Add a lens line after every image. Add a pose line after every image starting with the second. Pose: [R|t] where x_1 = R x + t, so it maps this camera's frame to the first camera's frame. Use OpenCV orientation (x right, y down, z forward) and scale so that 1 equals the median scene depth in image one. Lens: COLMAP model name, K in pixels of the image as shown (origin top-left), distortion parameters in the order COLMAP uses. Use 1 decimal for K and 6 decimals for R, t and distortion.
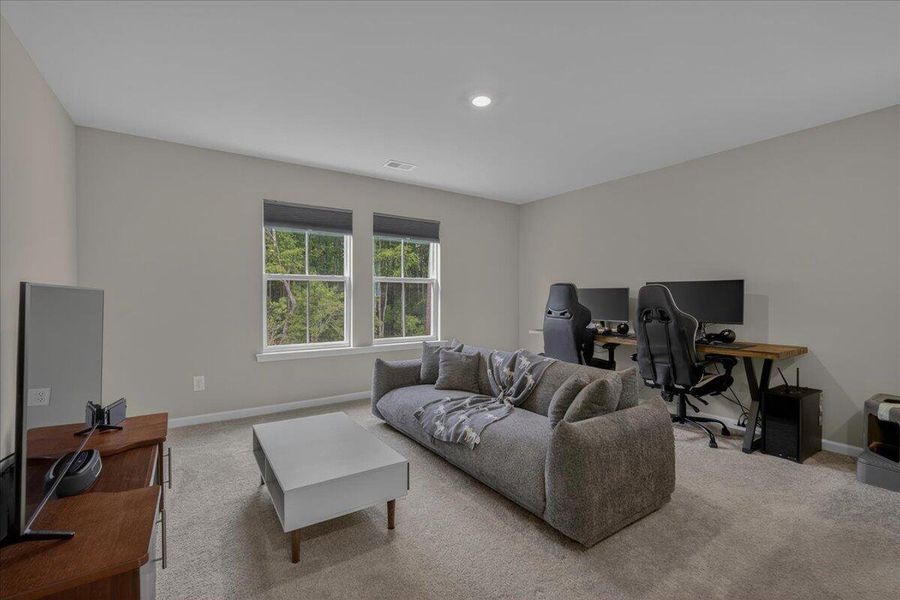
lens RADIAL K [[391.5, 0, 446.9], [0, 391.5, 303.5], [0, 0, 1]] dist [-0.006351, 0.001979]
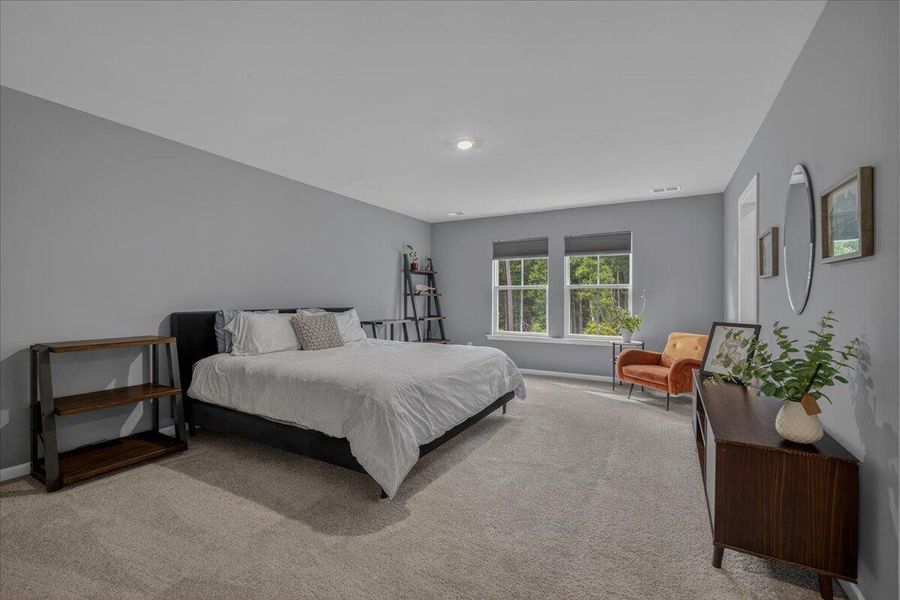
lens RADIAL K [[391.5, 0, 446.9], [0, 391.5, 303.5], [0, 0, 1]] dist [-0.006351, 0.001979]
pose [[0.449702, 0.006080, -0.893158, 0.854233], [-0.020344, 0.999787, -0.003437, 0.005012], [0.892947, 0.019716, 0.449730, 0.070938]]
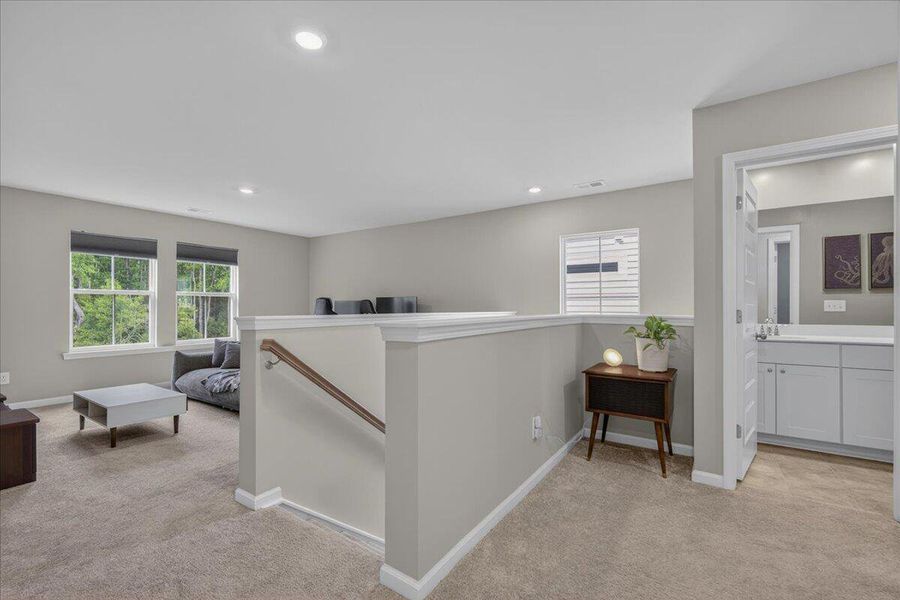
lens RADIAL K [[391.5, 0, 446.9], [0, 391.5, 303.5], [0, 0, 1]] dist [-0.006351, 0.001979]
pose [[0.926134, -0.000680, 0.377194, 0.163868], [0.010370, 0.999666, -0.023660, 0.010899], [-0.377052, 0.025824, 0.925832, -0.567307]]
